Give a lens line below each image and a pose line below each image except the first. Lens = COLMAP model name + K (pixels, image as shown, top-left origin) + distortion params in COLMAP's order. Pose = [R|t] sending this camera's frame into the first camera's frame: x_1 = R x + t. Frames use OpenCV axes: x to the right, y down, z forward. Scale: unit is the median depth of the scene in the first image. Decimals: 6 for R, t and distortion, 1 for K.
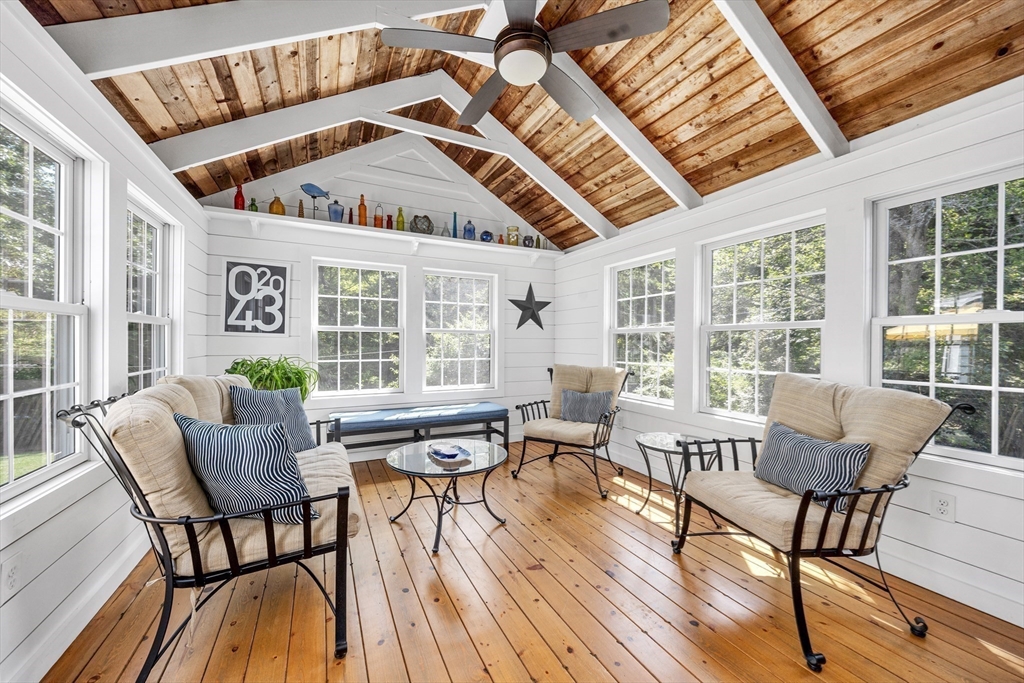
lens RADIAL K [[388.0, 0, 511.0], [0, 388.0, 344.0], [0, 0, 1]] dist [0.000604, 0.000219]
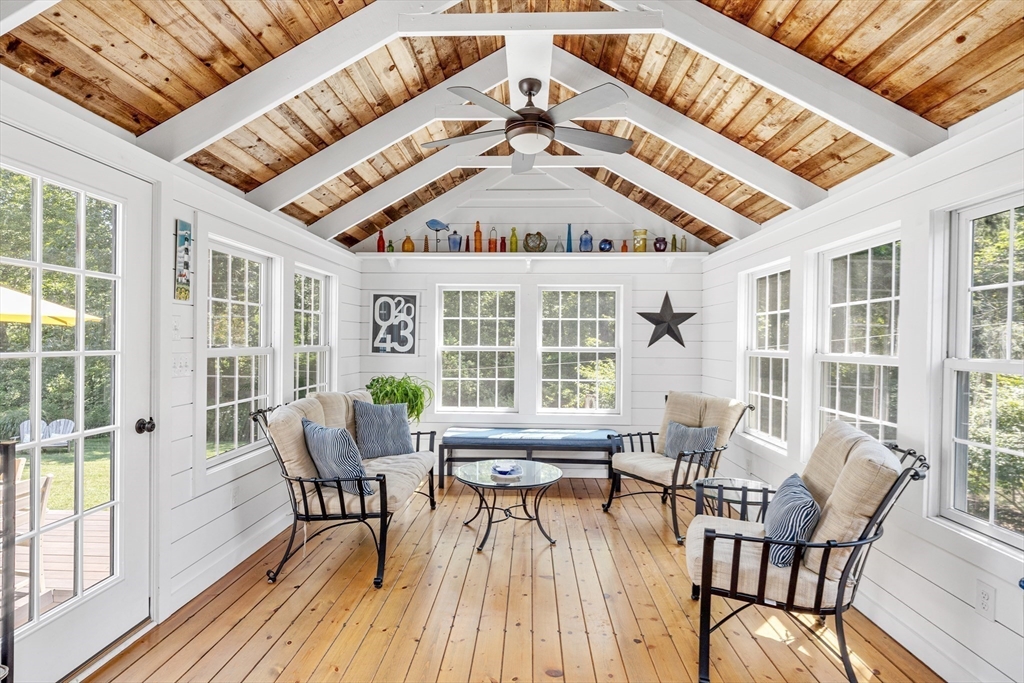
lens RADIAL K [[529.5, 0, 512.6], [0, 529.5, 342.7], [0, 0, 1]] dist [0.019083, -0.001463]
pose [[0.881821, 0.002806, -0.471576, 0.418661], [-0.005221, 0.999979, -0.003813, -0.057560], [0.471555, 0.005825, 0.881817, -0.242418]]
